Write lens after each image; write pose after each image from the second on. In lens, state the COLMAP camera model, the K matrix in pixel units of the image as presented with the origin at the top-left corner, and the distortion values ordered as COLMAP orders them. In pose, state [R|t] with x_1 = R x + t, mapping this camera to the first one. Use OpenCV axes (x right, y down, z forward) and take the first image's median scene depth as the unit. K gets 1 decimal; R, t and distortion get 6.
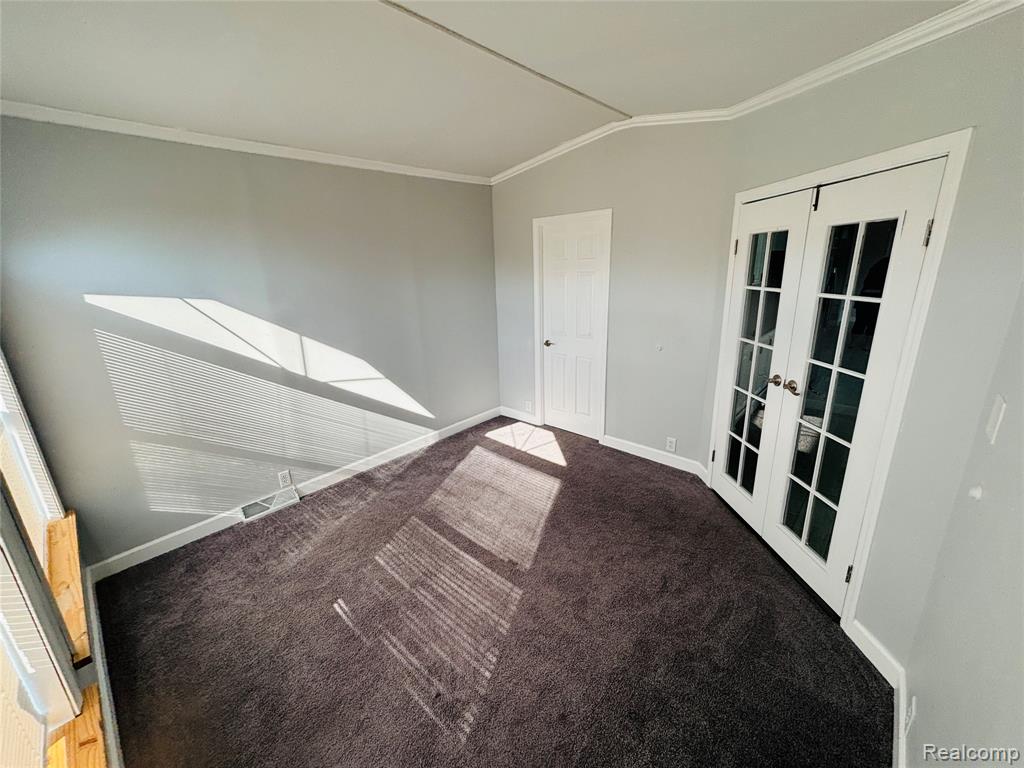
lens RADIAL K [[402.9, 0, 512.0], [0, 402.9, 384.0], [0, 0, 1]] dist [-0.058685, 0.000134]
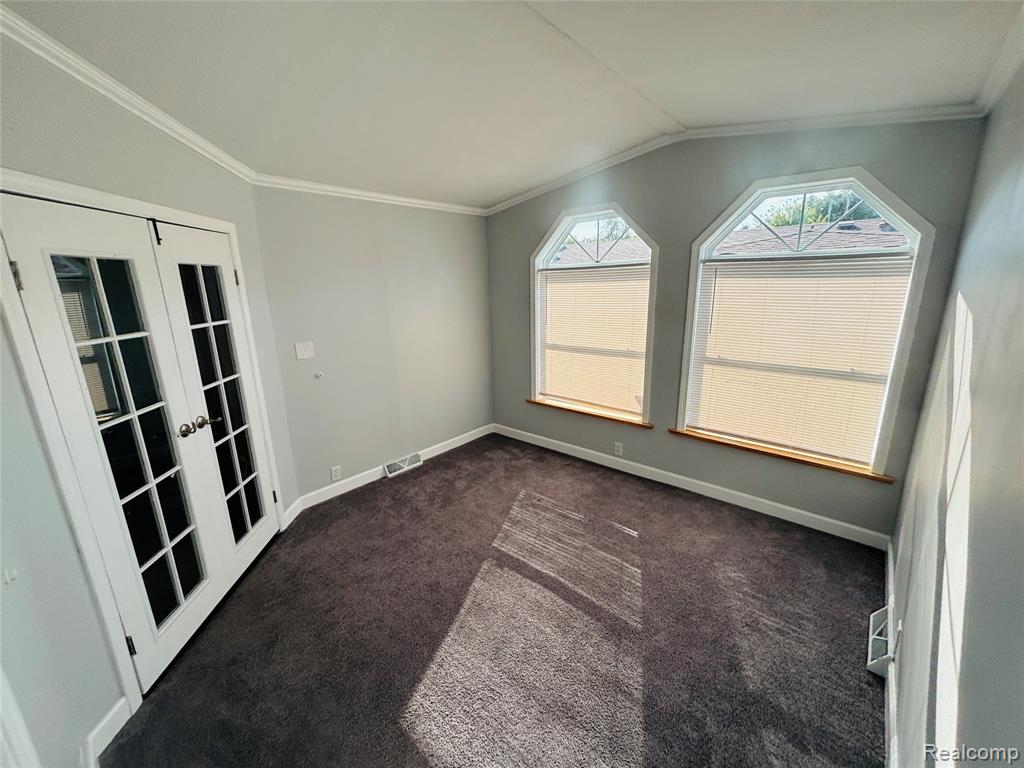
lens RADIAL K [[412.1, 0, 512.0], [0, 412.1, 384.0], [0, 0, 1]] dist [-0.003656, -0.000186]
pose [[-0.997070, 0.075788, -0.010374, -0.063761], [0.060642, 0.865802, 0.496699, -0.581614], [0.046626, 0.494615, -0.867861, 2.022608]]
